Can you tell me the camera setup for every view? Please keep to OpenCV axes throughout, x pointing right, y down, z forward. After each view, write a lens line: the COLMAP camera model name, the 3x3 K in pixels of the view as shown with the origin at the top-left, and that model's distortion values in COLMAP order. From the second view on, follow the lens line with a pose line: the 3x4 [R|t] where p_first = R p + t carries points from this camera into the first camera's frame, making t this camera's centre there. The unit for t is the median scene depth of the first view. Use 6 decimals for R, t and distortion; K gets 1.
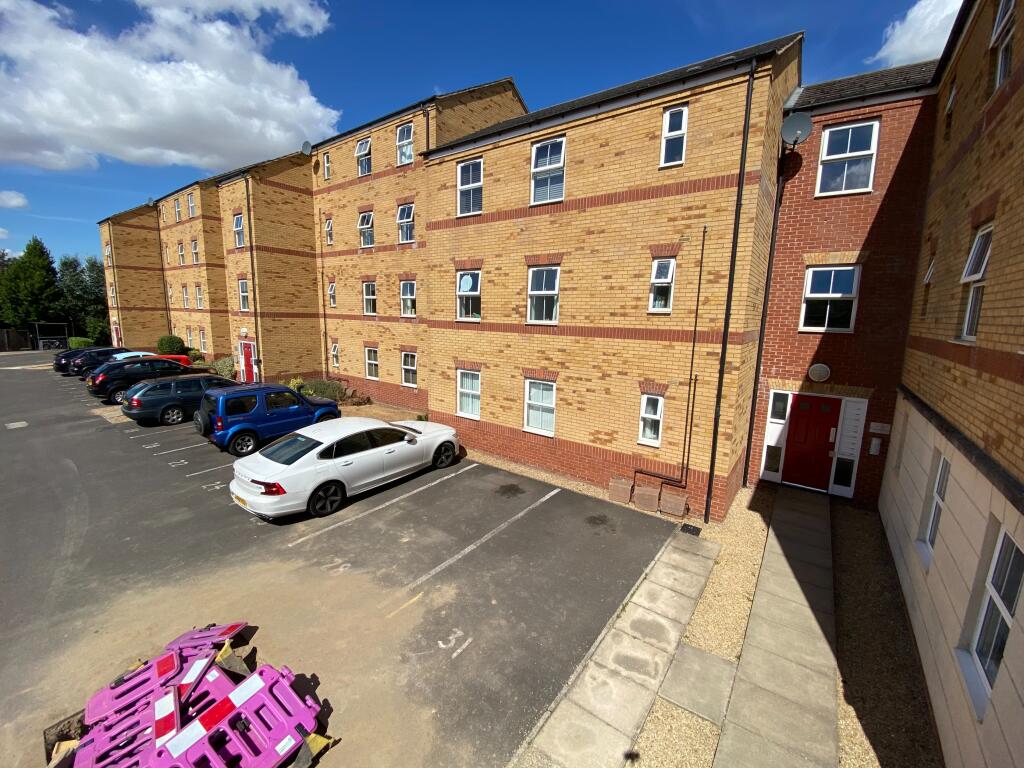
lens RADIAL K [[411.6, 0, 512.5], [0, 411.6, 378.8], [0, 0, 1]] dist [0.020877, -0.019665]
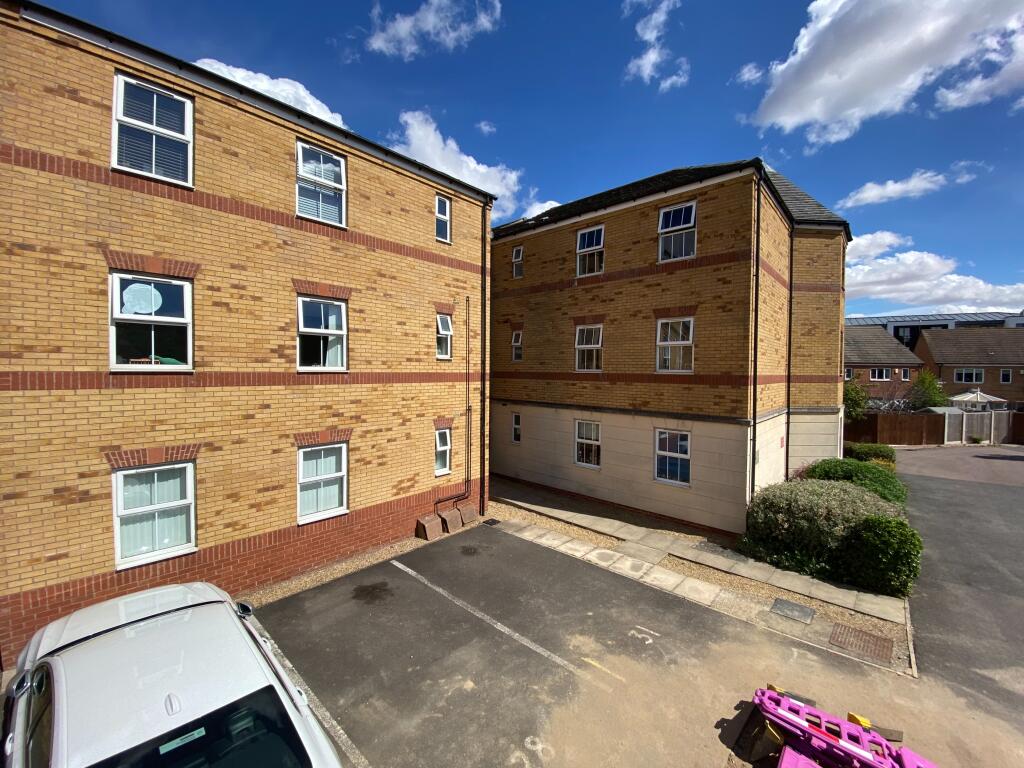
lens RADIAL K [[401.2, 0, 520.4], [0, 401.2, 379.9], [0, 0, 1]] dist [0.043373, -0.035928]
pose [[0.107002, -0.044656, 0.993255, -0.732845], [0.151058, 0.988124, 0.028152, -0.094745], [-0.982717, 0.147027, 0.112477, 0.631740]]
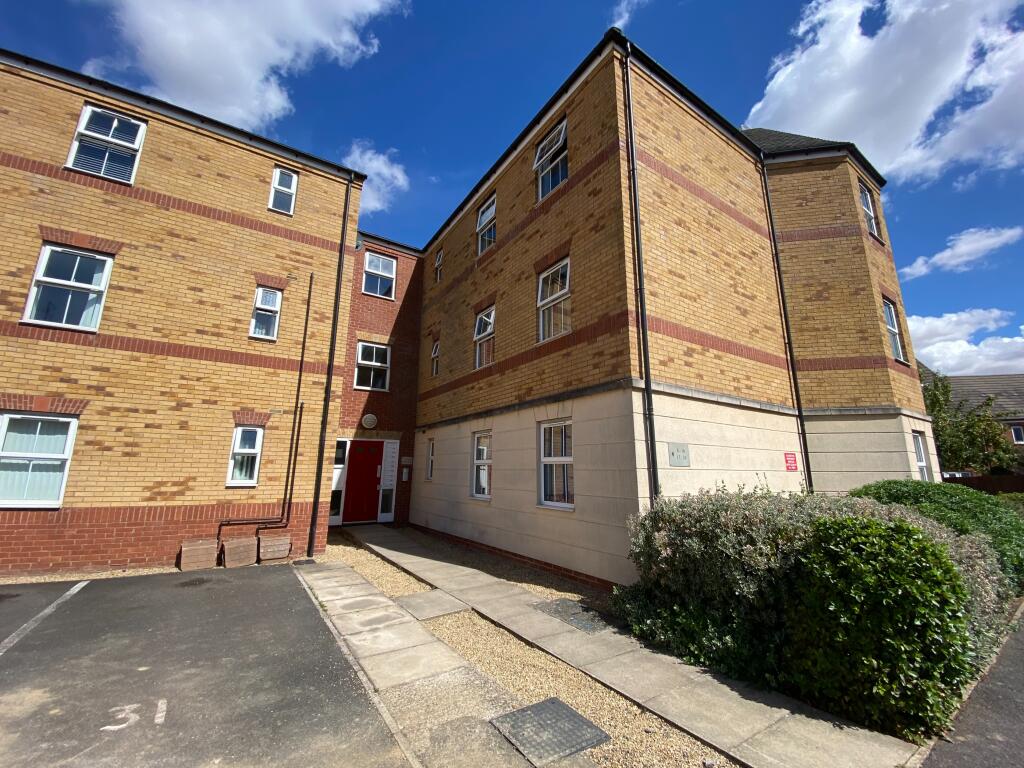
lens RADIAL K [[411.6, 0, 512.5], [0, 411.6, 378.8], [0, 0, 1]] dist [0.020877, -0.019665]
pose [[0.352591, 0.181137, 0.918079, -0.293993], [0.151329, 0.957136, -0.246962, 0.243214], [-0.923460, 0.226009, 0.310066, 0.175169]]
